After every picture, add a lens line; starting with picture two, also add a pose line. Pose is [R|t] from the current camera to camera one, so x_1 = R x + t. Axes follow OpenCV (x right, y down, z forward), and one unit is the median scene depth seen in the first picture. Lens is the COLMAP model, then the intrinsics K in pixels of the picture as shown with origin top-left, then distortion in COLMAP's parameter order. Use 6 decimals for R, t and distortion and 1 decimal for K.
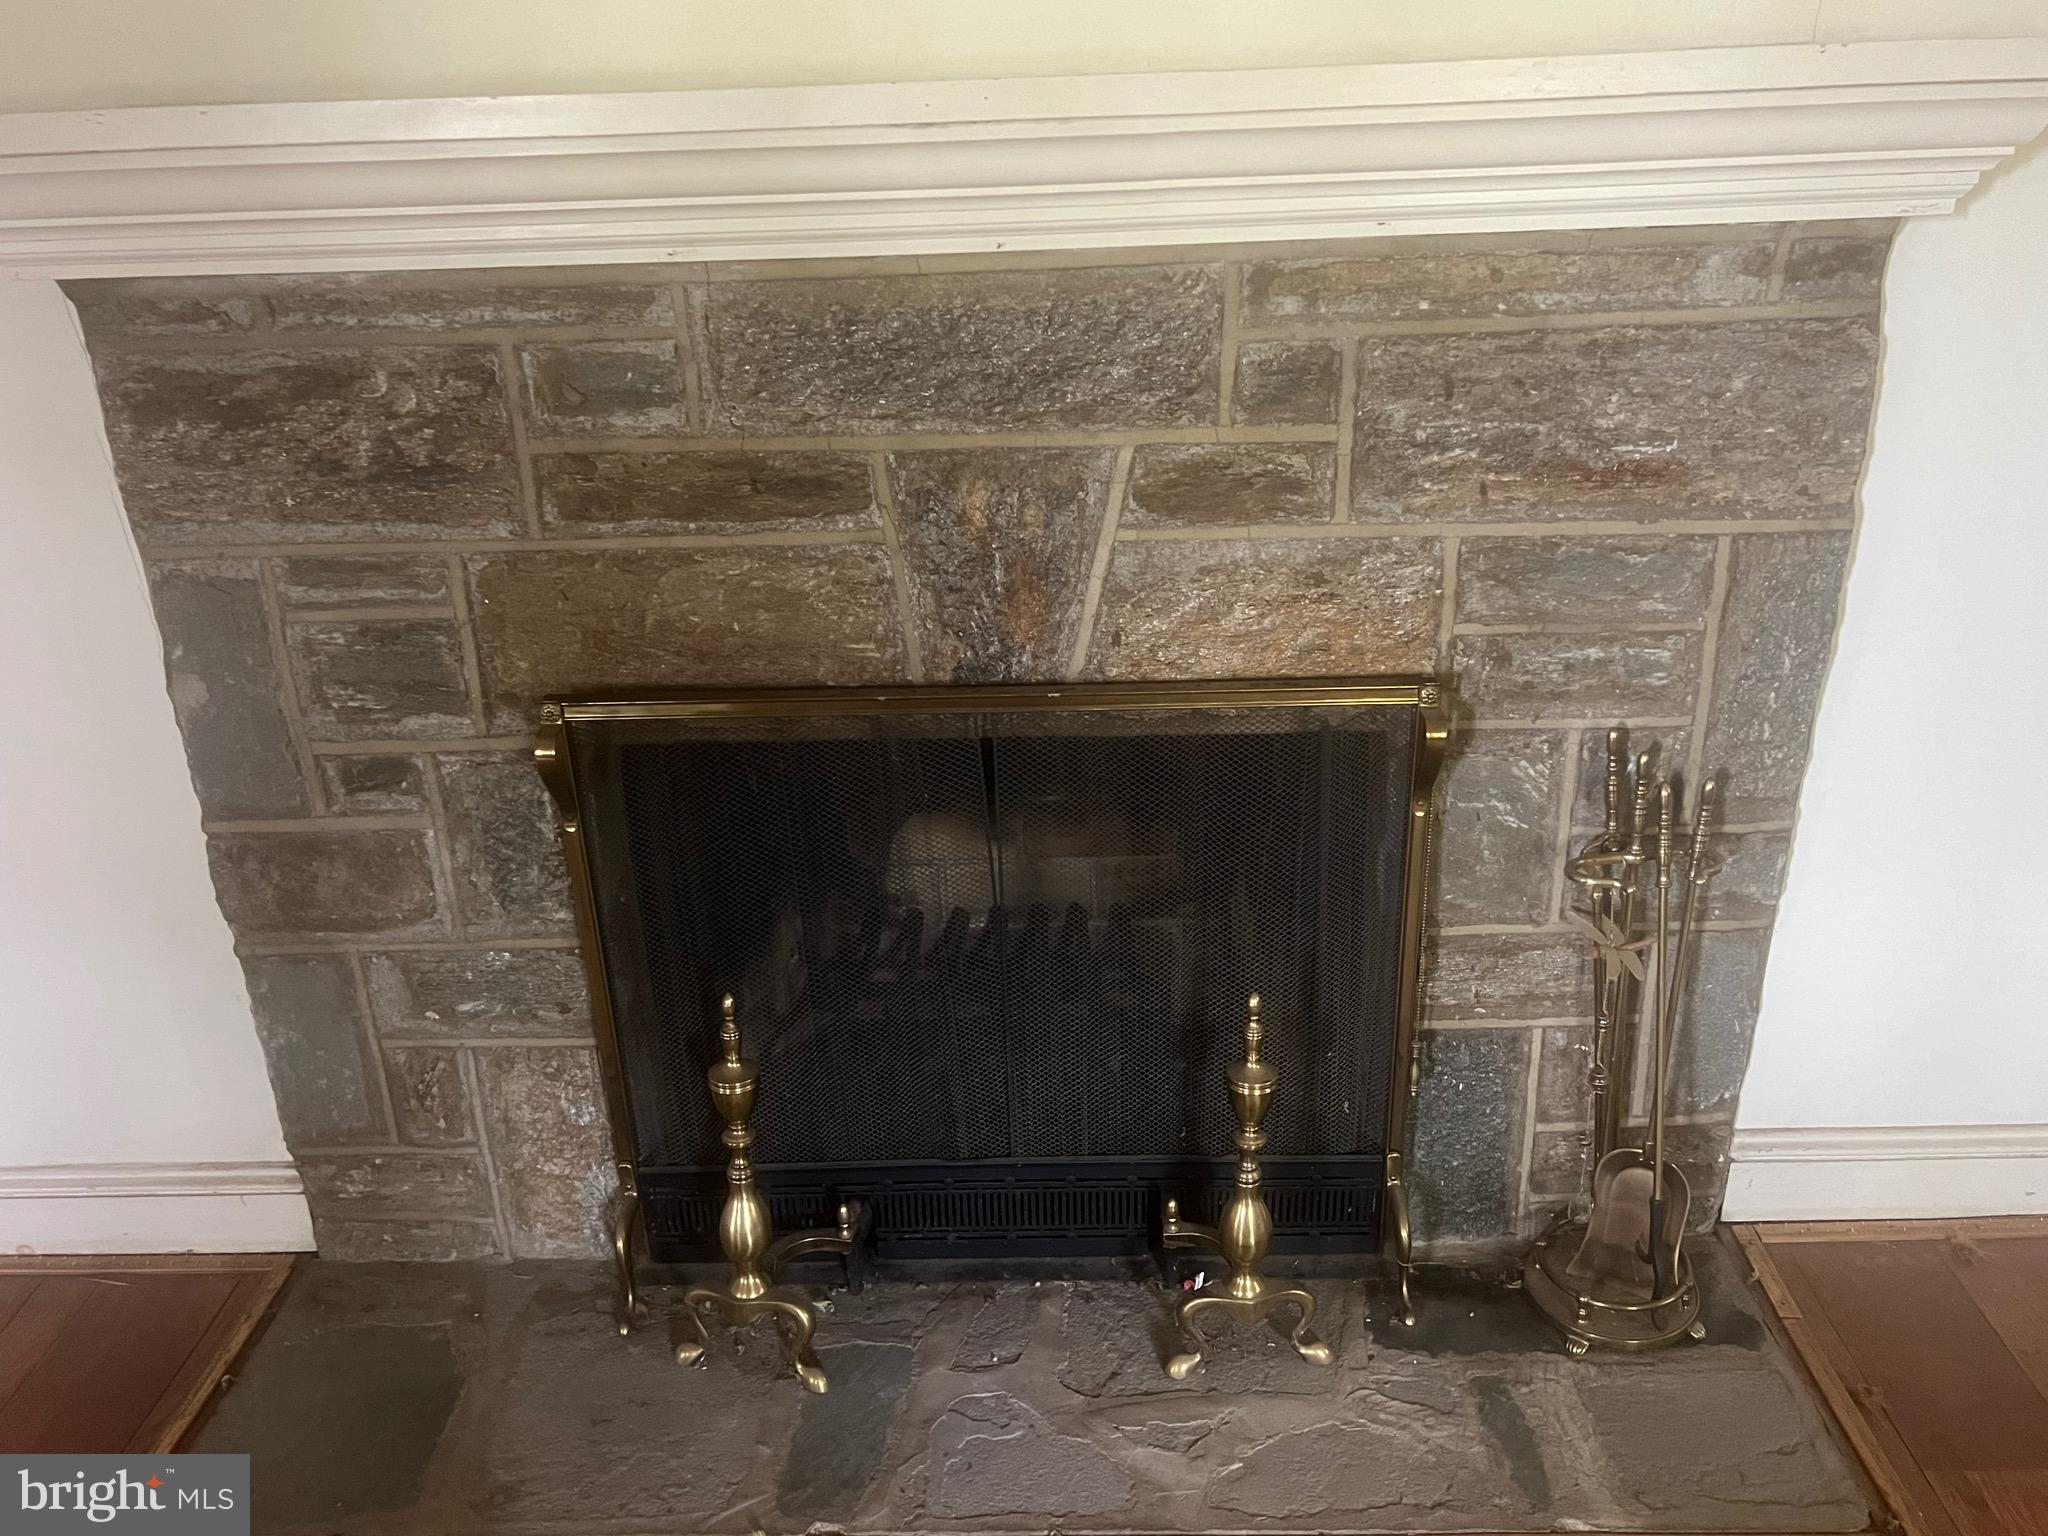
lens RADIAL K [[1552.5, 0, 1024.0], [0, 1552.5, 768.0], [0, 0, 1]] dist [0.036496, -0.000850]
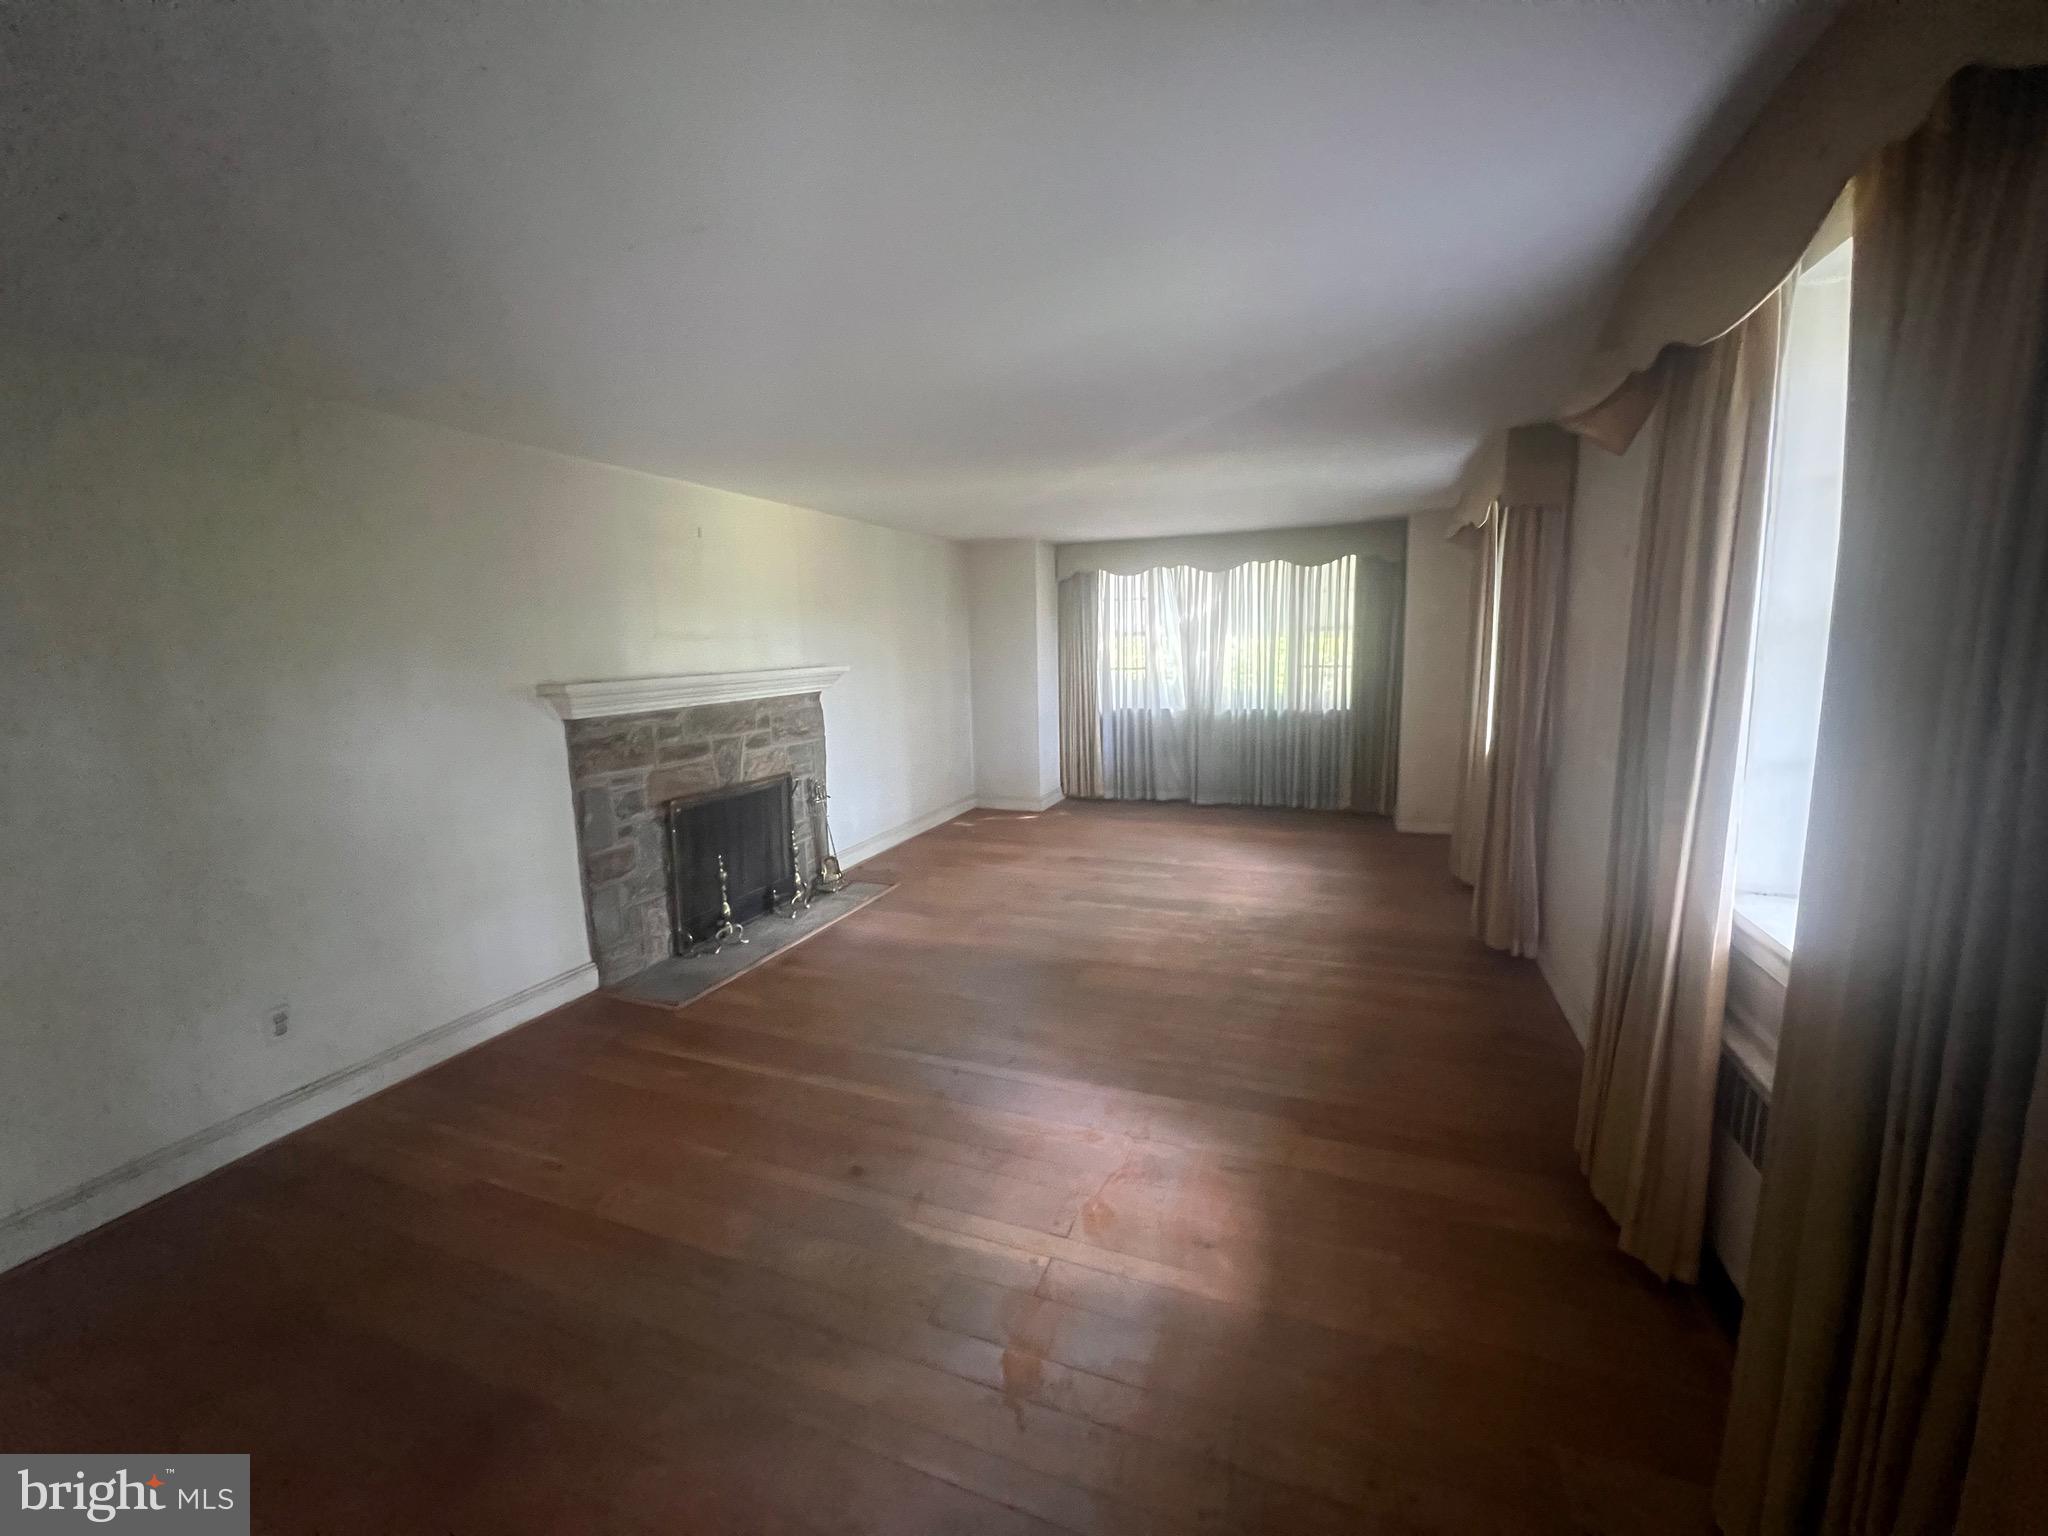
lens RADIAL K [[825.8, 0, 1024.0], [0, 825.8, 768.0], [0, 0, 1]] dist [-0.000173, 0.000232]
pose [[0.346187, -0.119388, 0.930538, -2.150260], [0.358268, 0.933521, -0.013515, 0.264277], [-0.867063, 0.338061, 0.365946, -0.781511]]
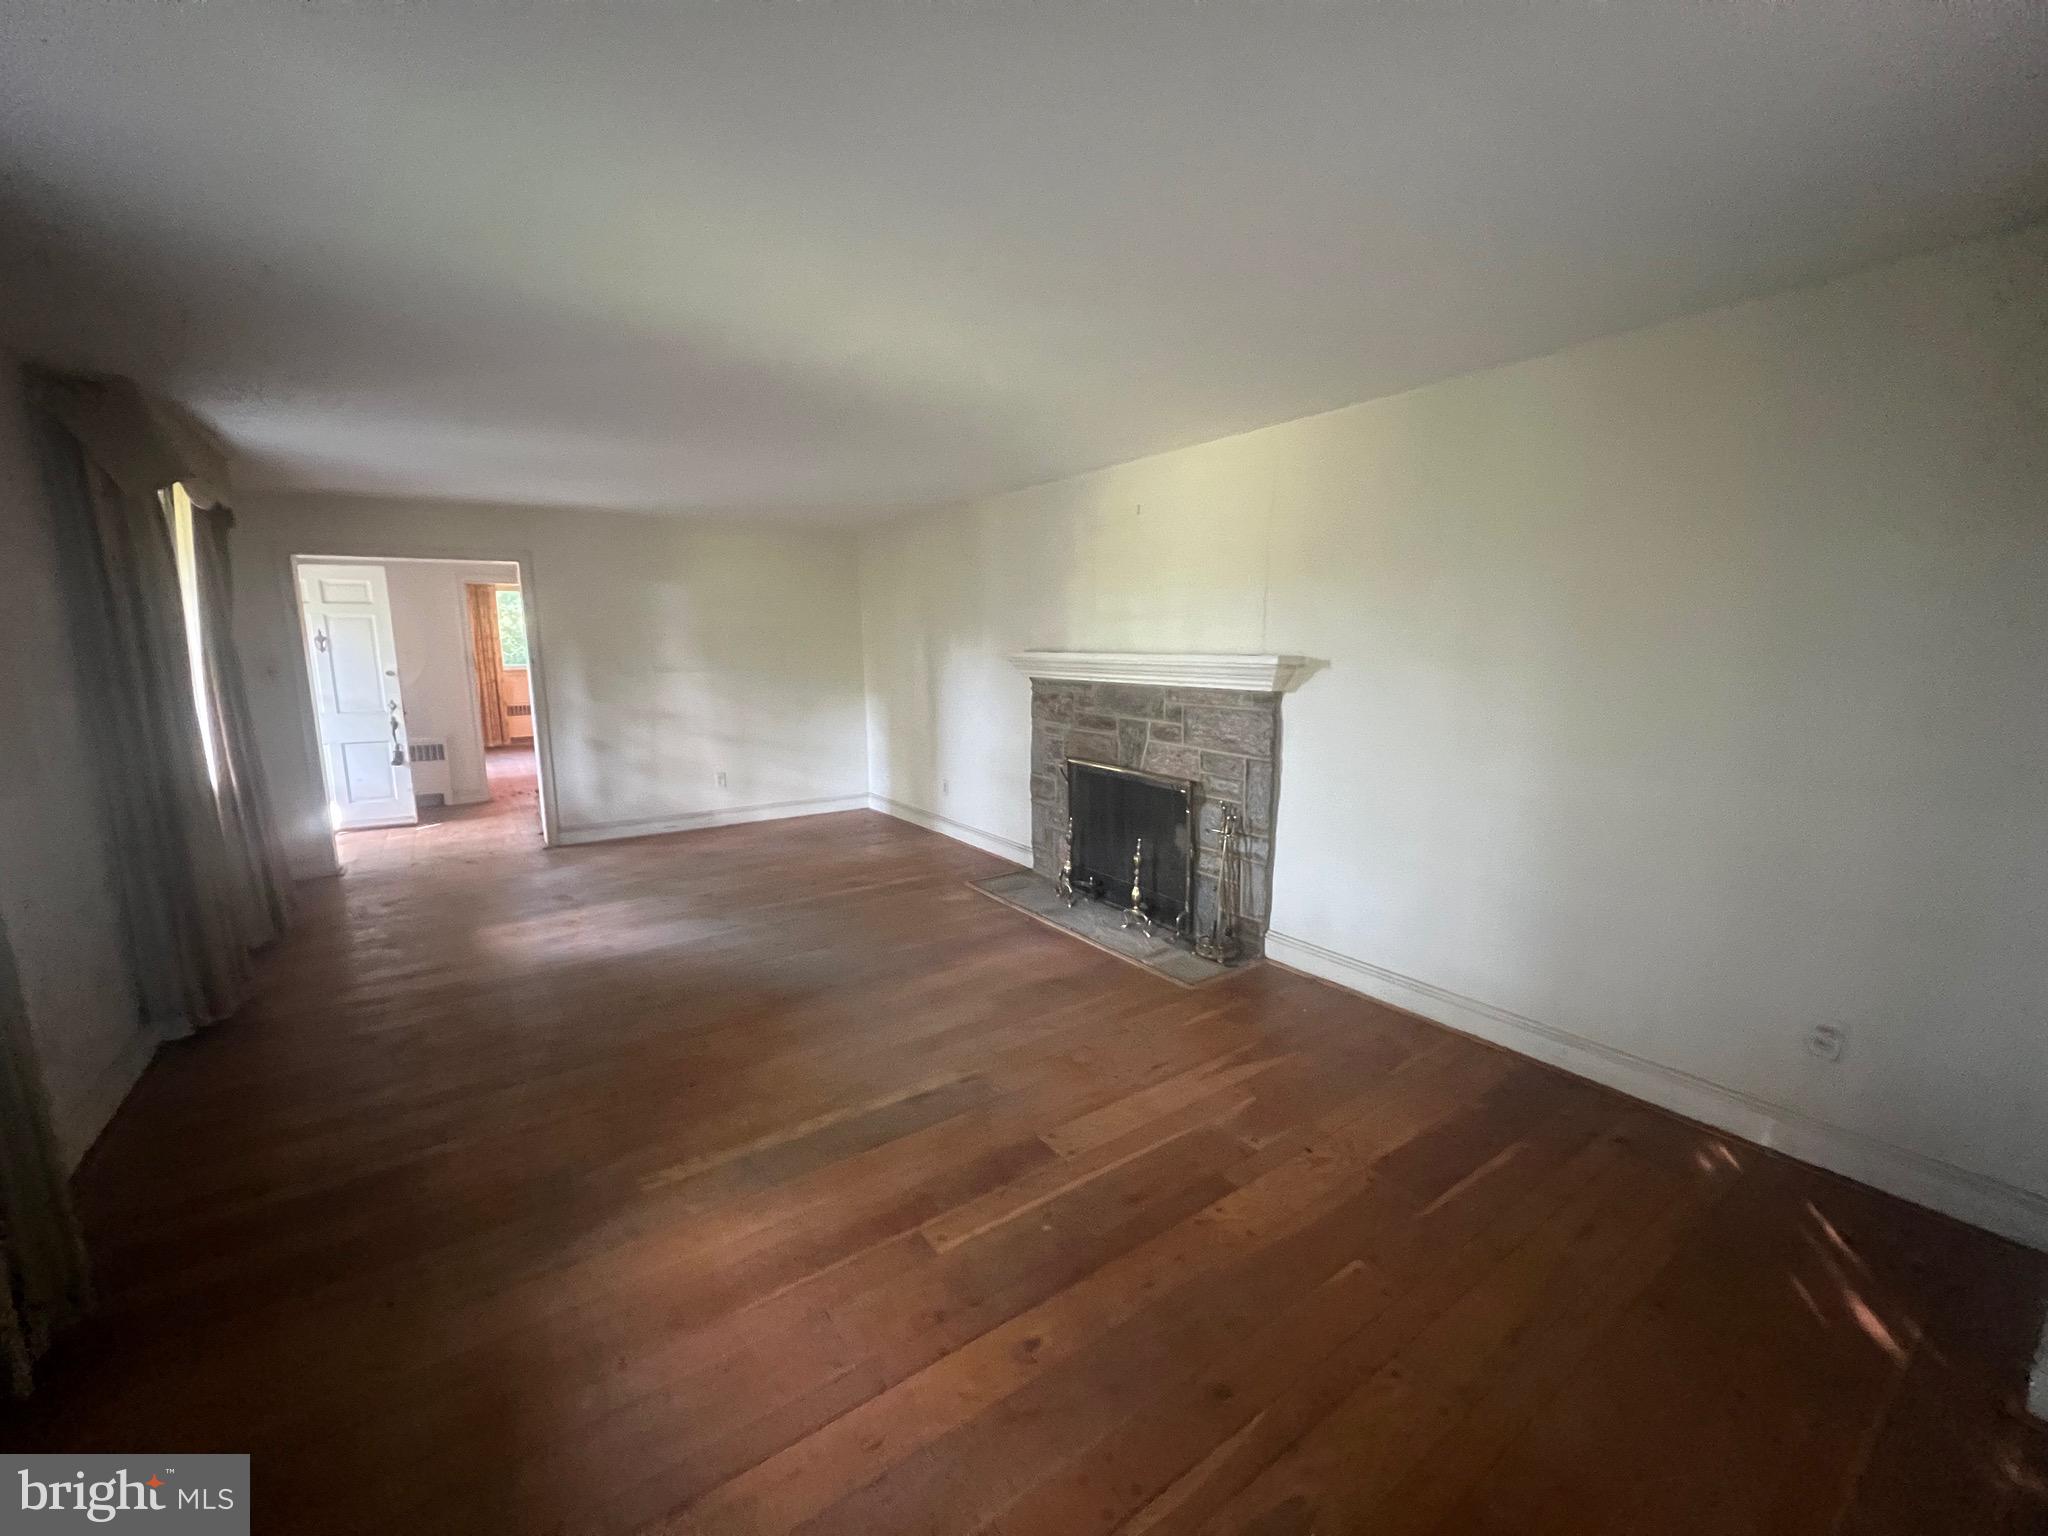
lens RADIAL K [[825.8, 0, 1024.0], [0, 825.8, 768.0], [0, 0, 1]] dist [-0.000173, 0.000232]
pose [[0.584337, 0.155038, -0.796564, 1.854395], [-0.311096, 0.949386, -0.043430, 0.158306], [0.749513, 0.273186, 0.602993, -0.793915]]
